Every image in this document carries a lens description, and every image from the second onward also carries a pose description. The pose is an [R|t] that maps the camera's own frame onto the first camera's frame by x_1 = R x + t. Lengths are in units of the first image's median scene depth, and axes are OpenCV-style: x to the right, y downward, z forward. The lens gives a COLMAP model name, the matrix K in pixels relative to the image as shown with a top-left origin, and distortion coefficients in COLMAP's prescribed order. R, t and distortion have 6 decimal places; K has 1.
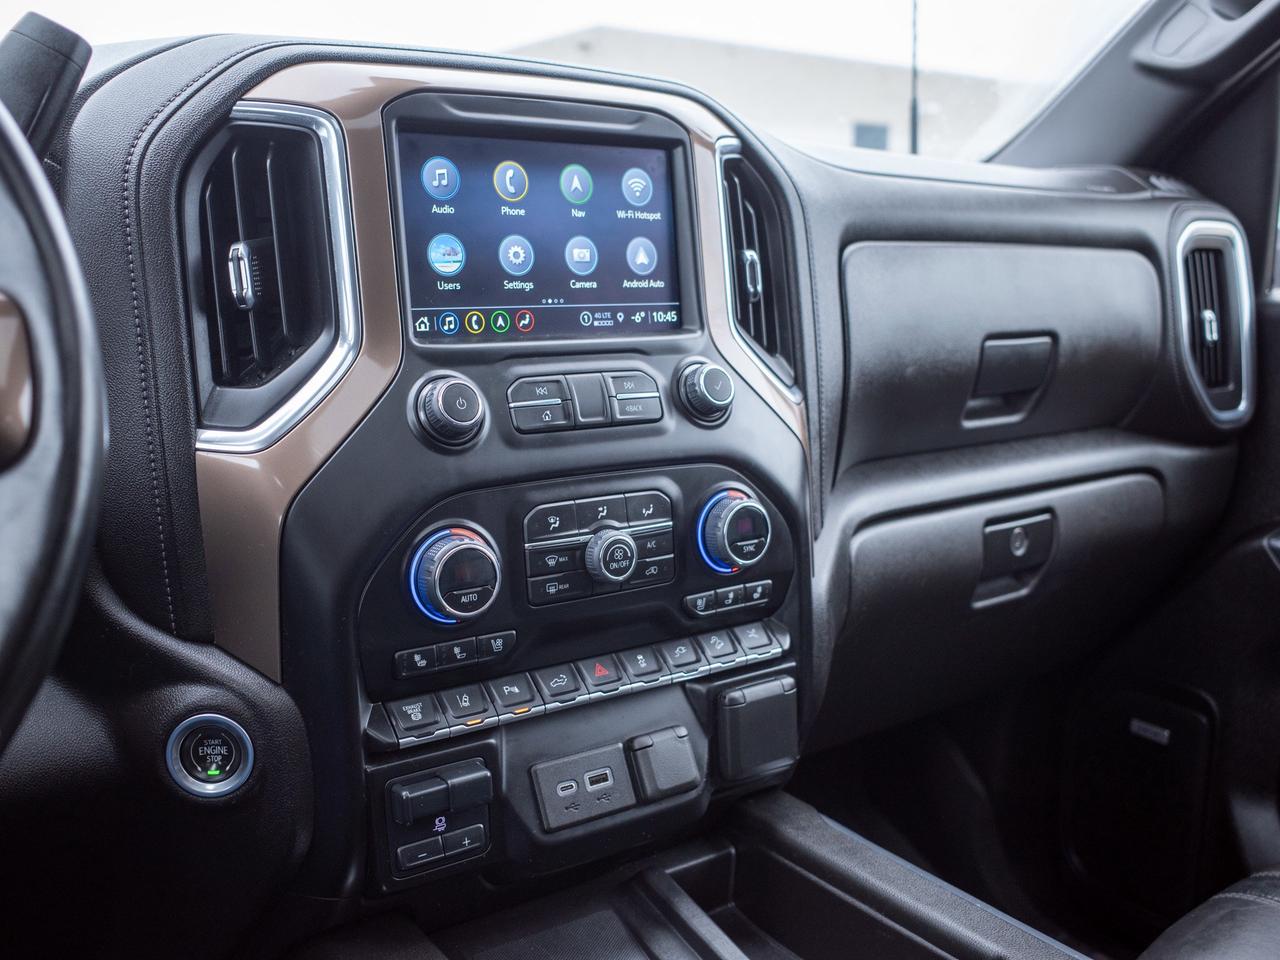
lens RADIAL K [[1296.5, 0, 639.8], [0, 1296.5, 494.5], [0, 0, 1]] dist [-0.025666, -0.002610]
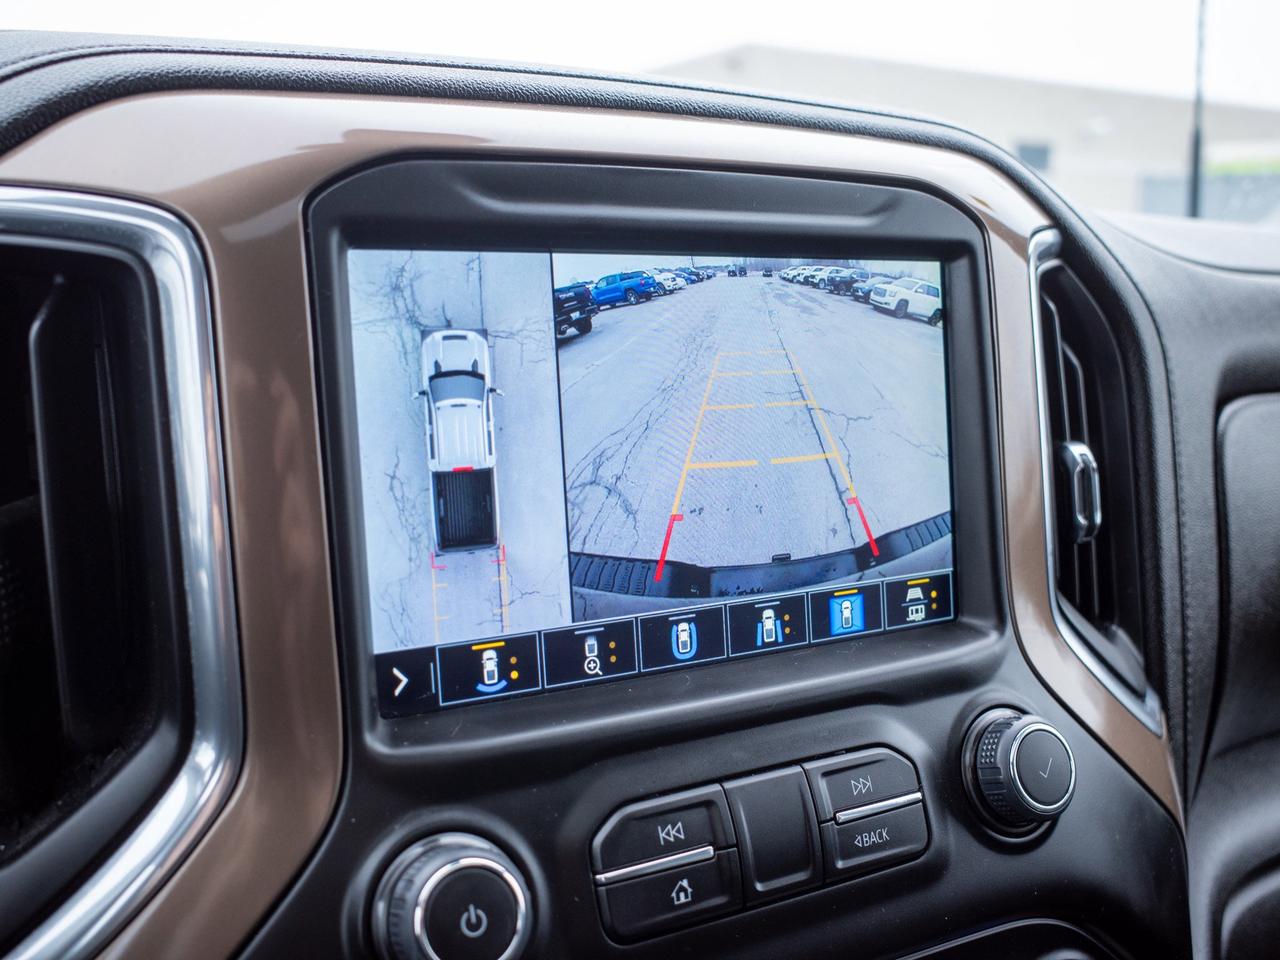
lens RADIAL K [[1275.5, 0, 668.5], [0, 1275.5, 478.9], [0, 0, 1]] dist [0.008757, 0.003565]
pose [[0.996293, 0.017786, -0.084168, -0.035985], [-0.019551, 0.999605, -0.020199, -0.163277], [0.083776, 0.021769, 0.996247, 0.482223]]
